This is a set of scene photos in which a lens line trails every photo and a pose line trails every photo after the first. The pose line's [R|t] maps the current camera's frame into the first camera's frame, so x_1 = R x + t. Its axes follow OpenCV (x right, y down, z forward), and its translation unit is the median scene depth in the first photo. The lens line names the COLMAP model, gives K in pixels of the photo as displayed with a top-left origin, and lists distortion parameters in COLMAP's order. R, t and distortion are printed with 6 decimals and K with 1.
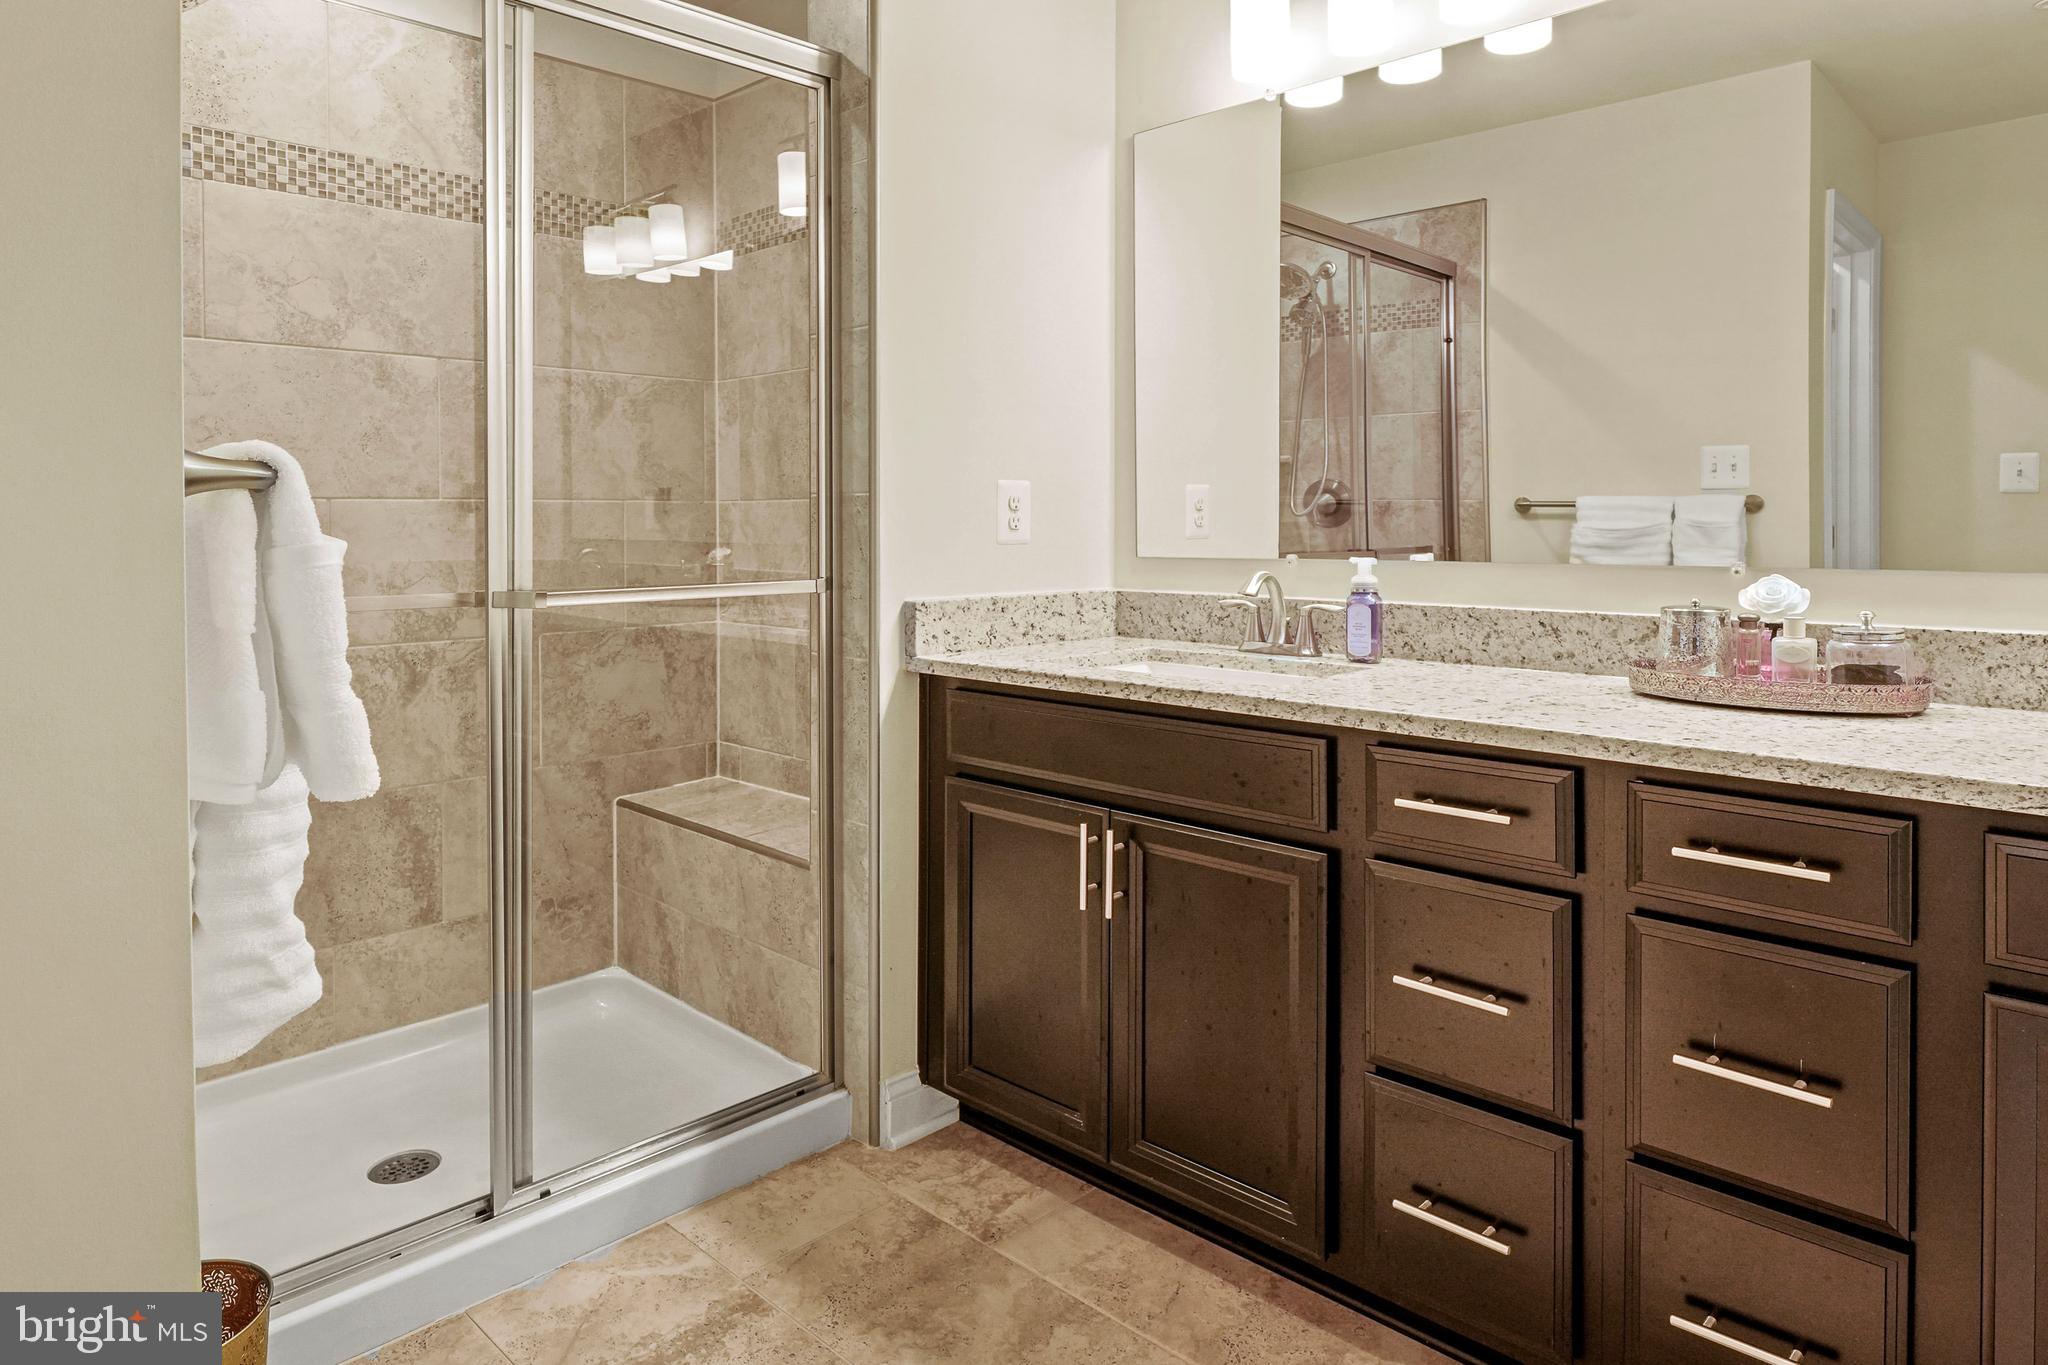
lens RADIAL K [[1114.7, 0, 994.9], [0, 1114.7, 530.2], [0, 0, 1]] dist [-0.005974, -0.003850]
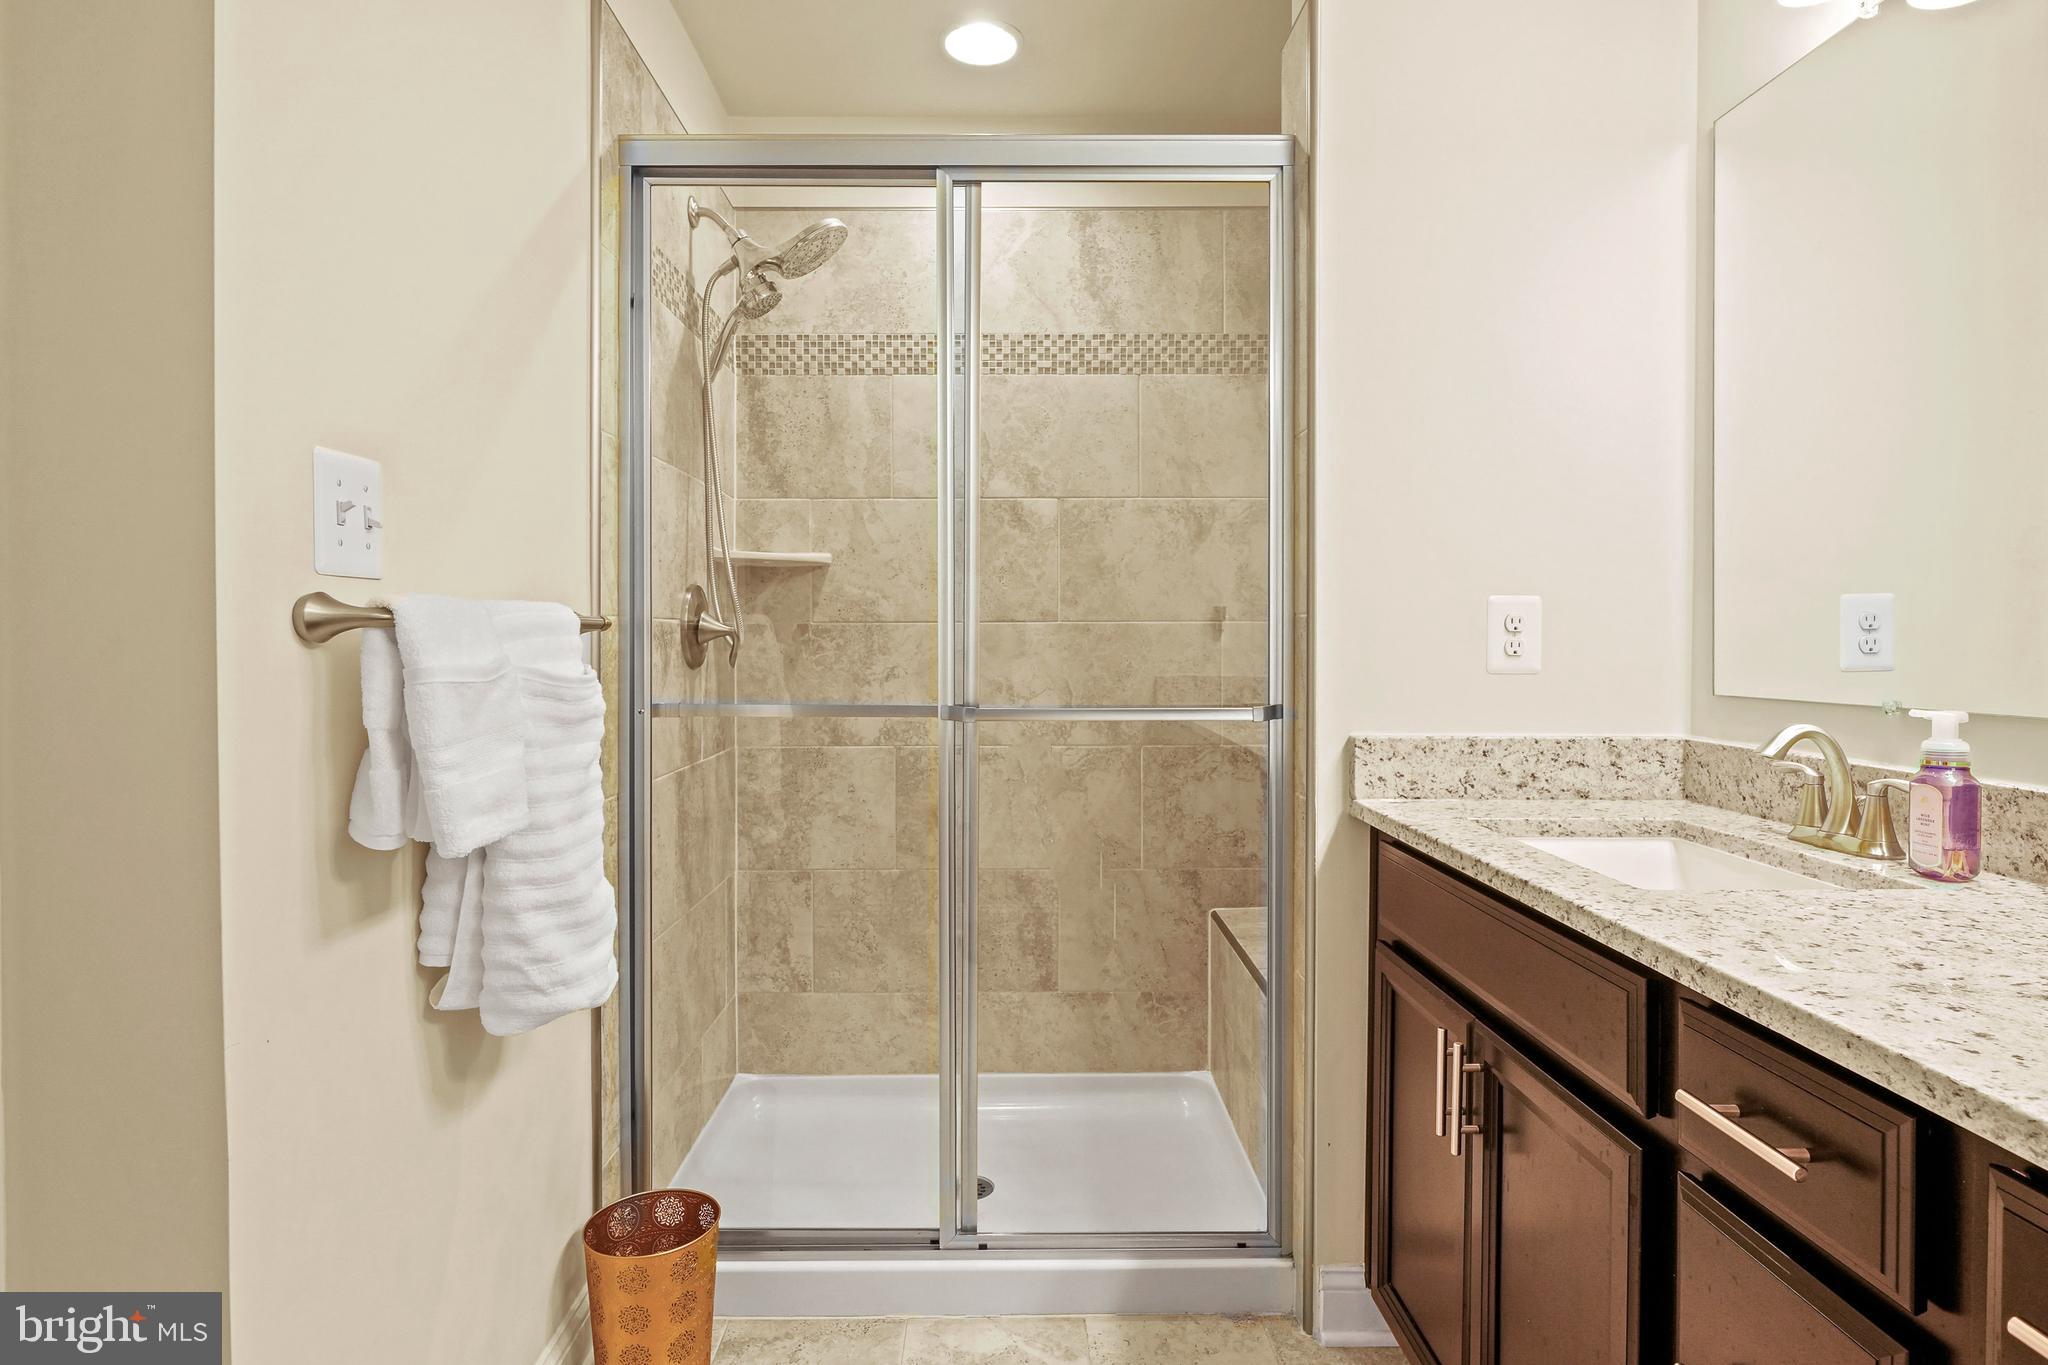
lens RADIAL K [[1101.5, 0, 1005.3], [0, 1101.5, 652.9], [0, 0, 1]] dist [-0.009880, -0.000472]
pose [[0.748383, 0.011304, -0.663170, 0.277038], [-0.007512, 0.999935, 0.008566, -0.007149], [0.663224, -0.001429, 0.748420, 0.155797]]
